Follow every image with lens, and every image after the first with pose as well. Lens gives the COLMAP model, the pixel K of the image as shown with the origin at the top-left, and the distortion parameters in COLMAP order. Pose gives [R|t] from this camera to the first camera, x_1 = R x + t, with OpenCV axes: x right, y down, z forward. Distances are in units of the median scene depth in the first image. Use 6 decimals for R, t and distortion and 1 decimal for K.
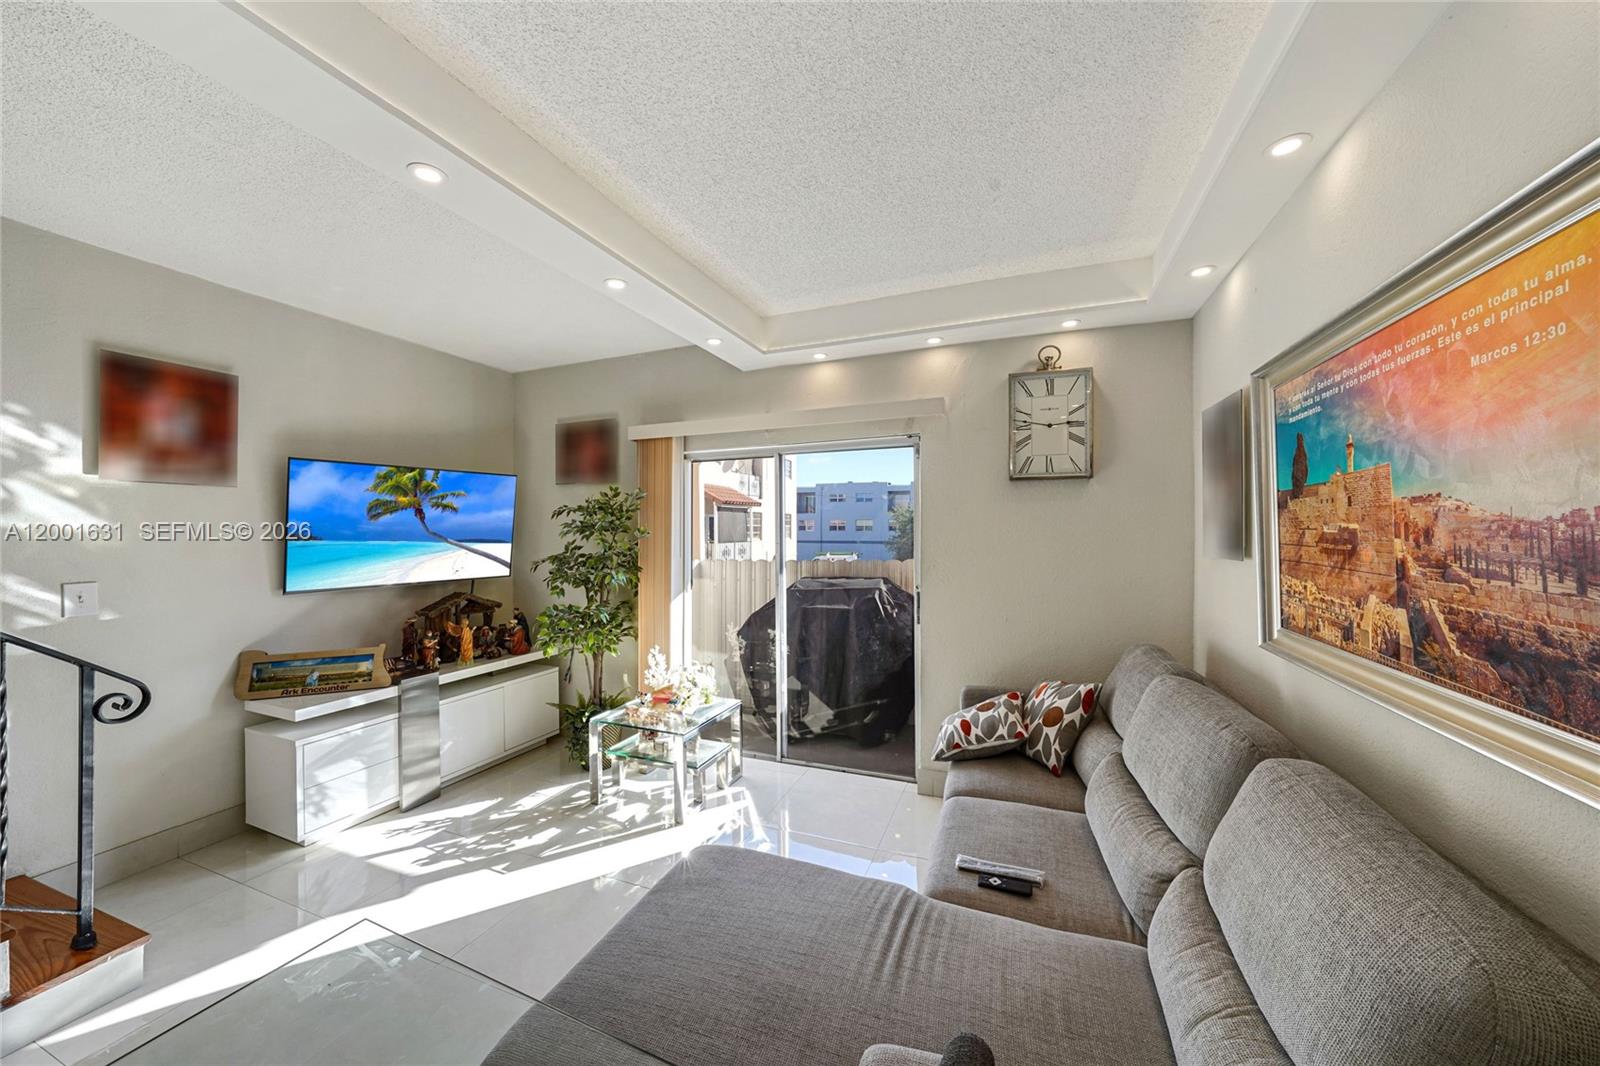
lens RADIAL K [[554.4, 0, 809.9], [0, 554.4, 524.6], [0, 0, 1]] dist [-0.011941, 0.000704]
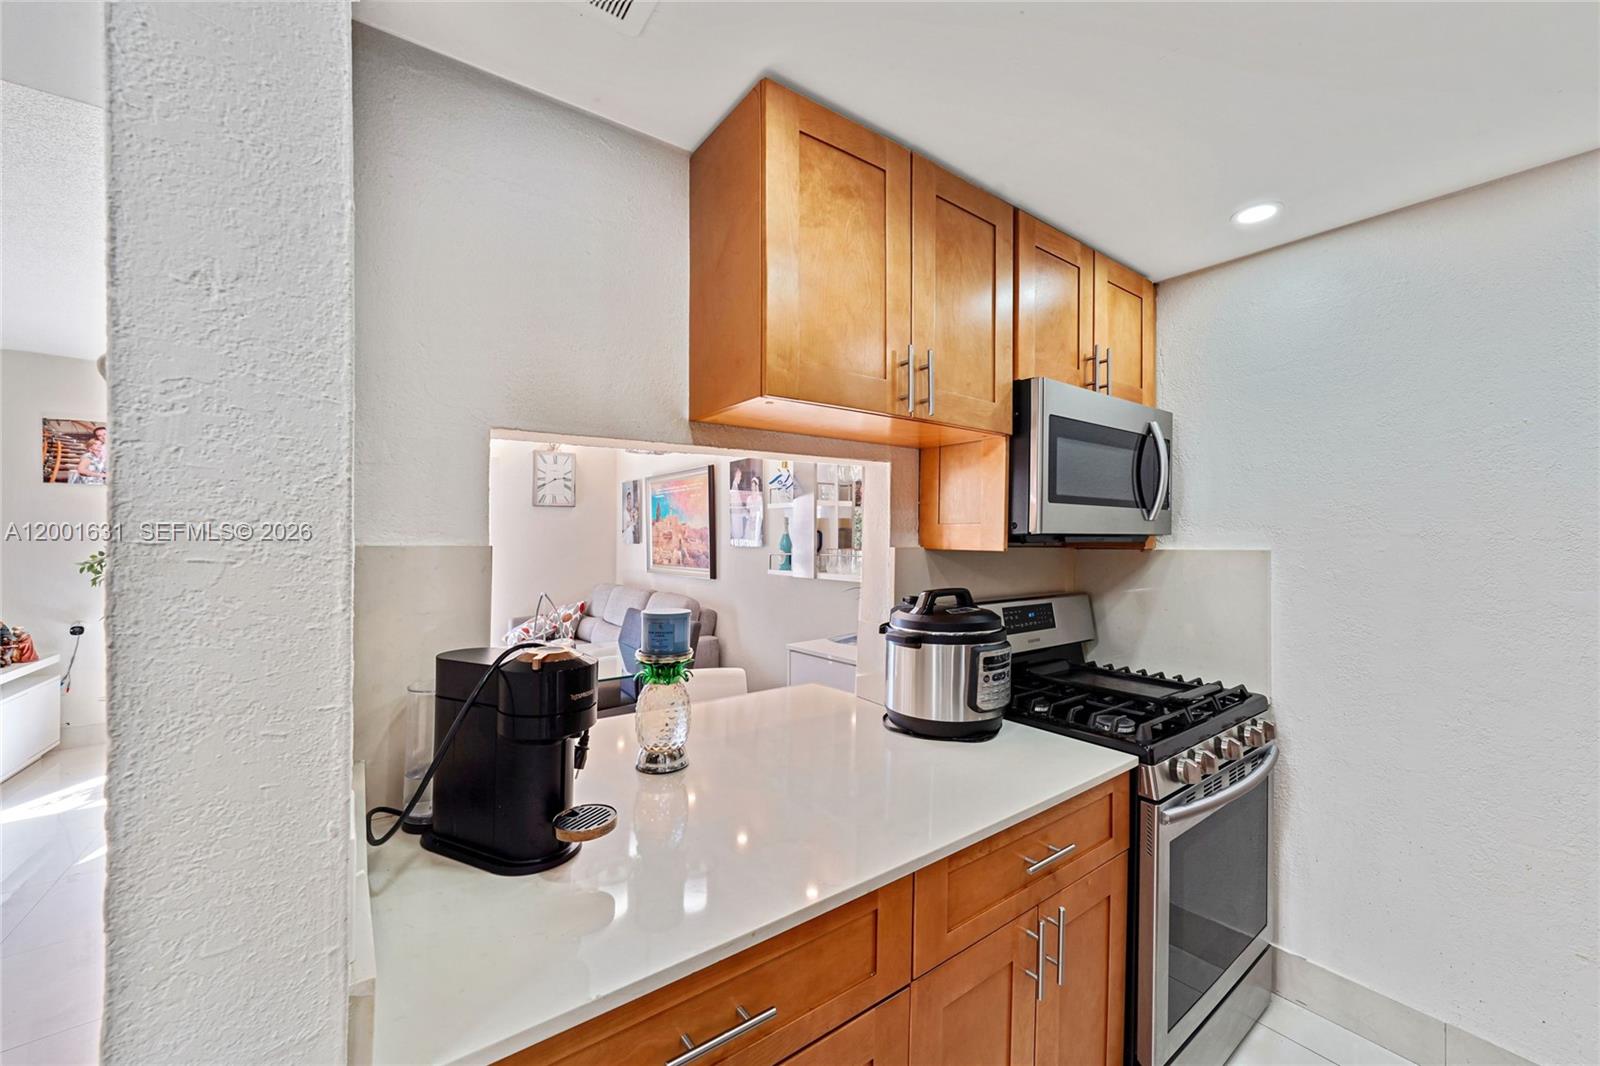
lens RADIAL K [[619.8, 0, 809.8], [0, 619.8, 525.1], [0, 0, 1]] dist [0.000514, 0.000047]
pose [[0.517294, 0.014223, 0.855689, -1.634124], [-0.006456, 0.999898, -0.012717, 0.008615], [-0.855783, 0.001054, 0.517334, -1.524854]]
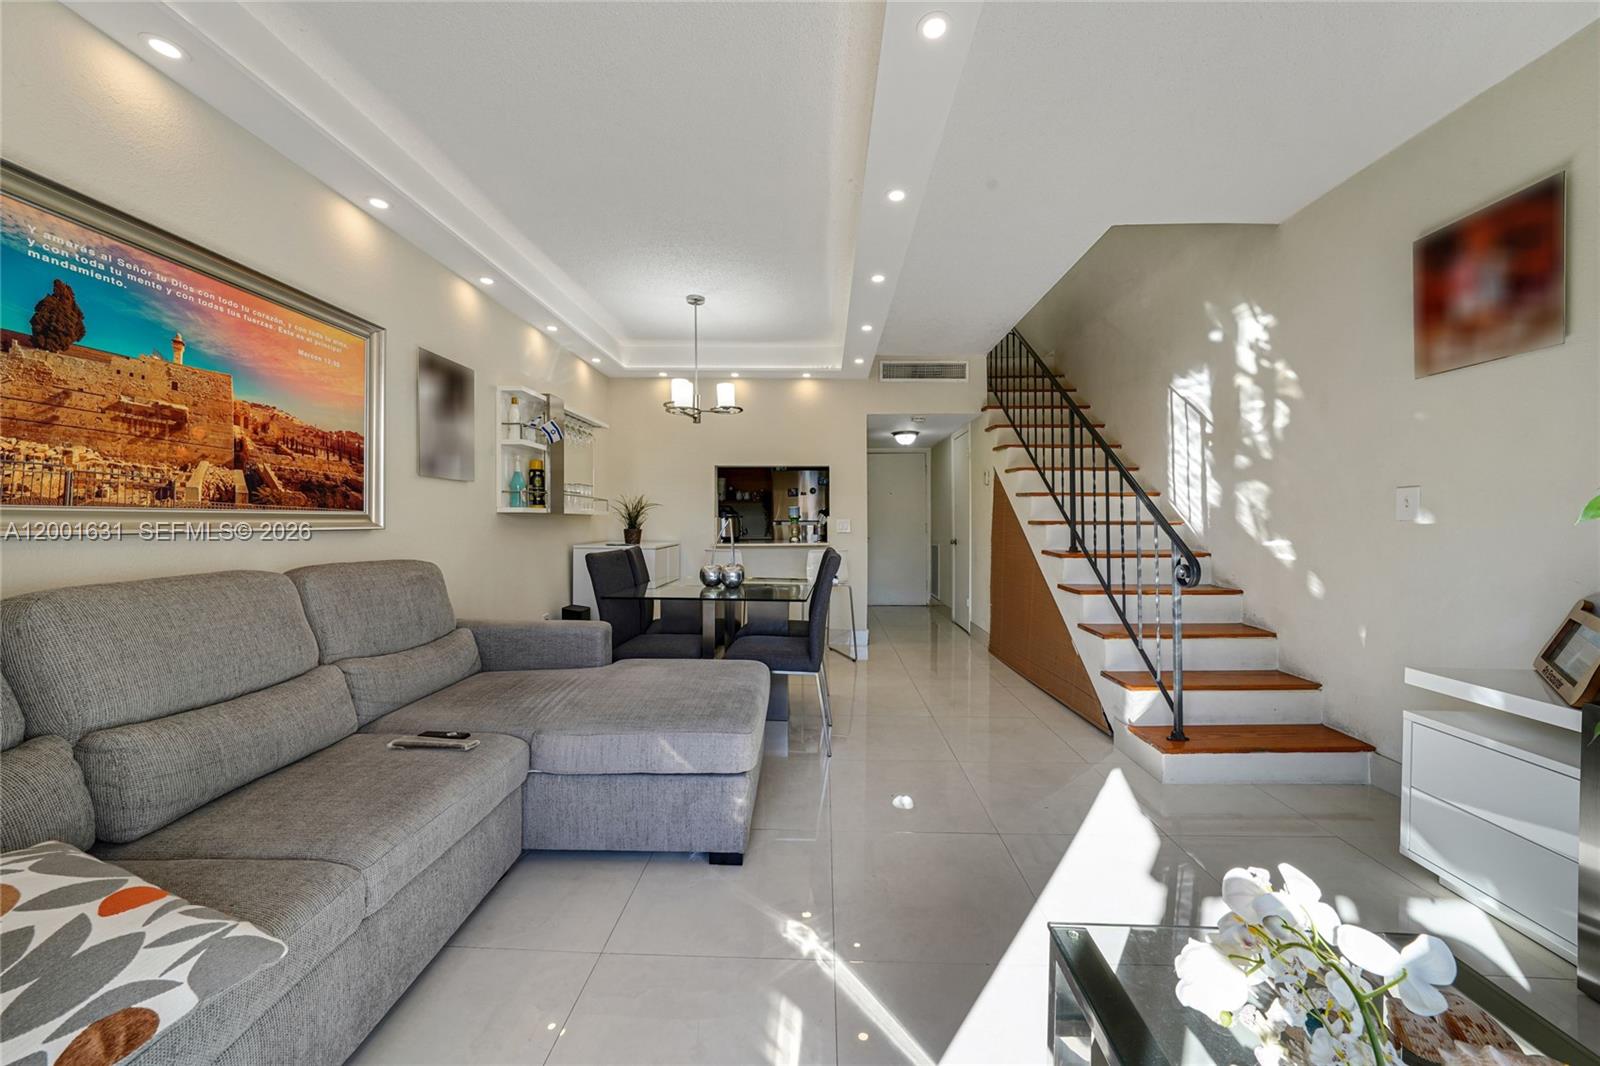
lens RADIAL K [[554.4, 0, 803.2], [0, 554.4, 525.9], [0, 0, 1]] dist [-0.011941, 0.000704]
pose [[-0.945717, 0.006052, -0.324935, 0.029604], [0.007183, 0.999972, -0.002279, 0.229444], [0.324912, -0.004490, -0.945734, 2.098083]]
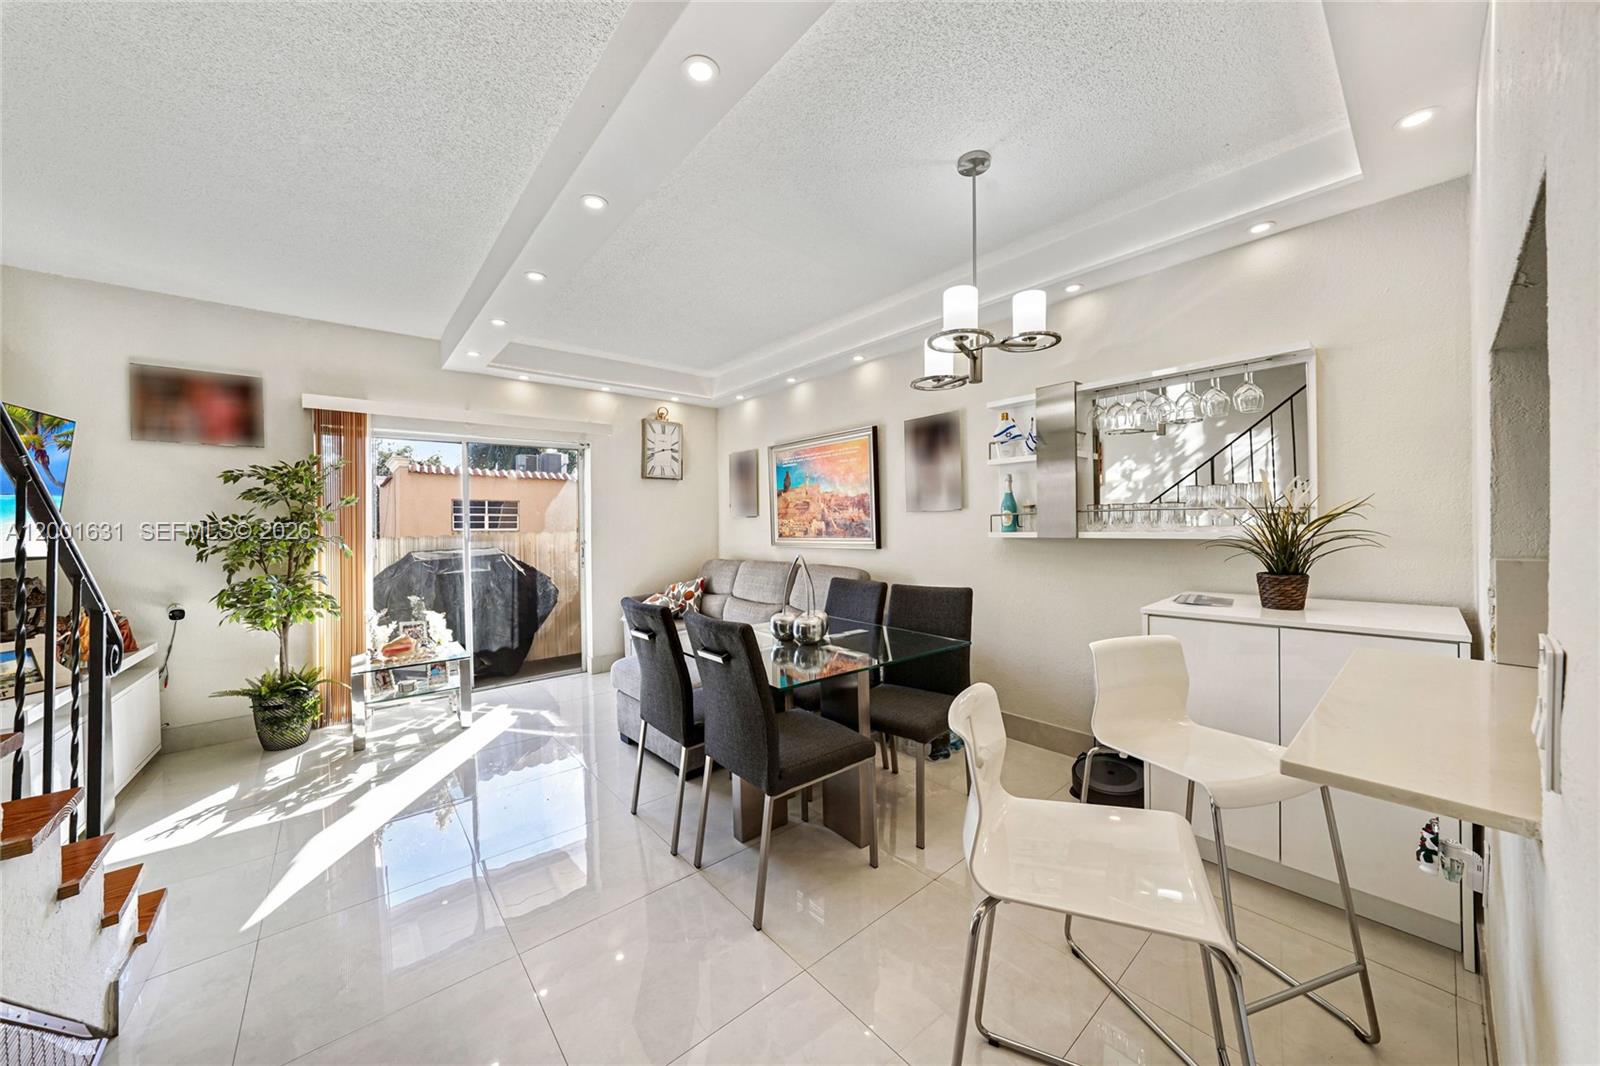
lens RADIAL K [[554.4, 0, 798.2], [0, 554.4, 527.0], [0, 0, 1]] dist [-0.011941, 0.000704]
pose [[0.472768, -0.006208, 0.881165, -1.655981], [0.003926, 0.999980, 0.004939, 0.119482], [-0.881178, 0.001124, 0.472783, -0.465118]]
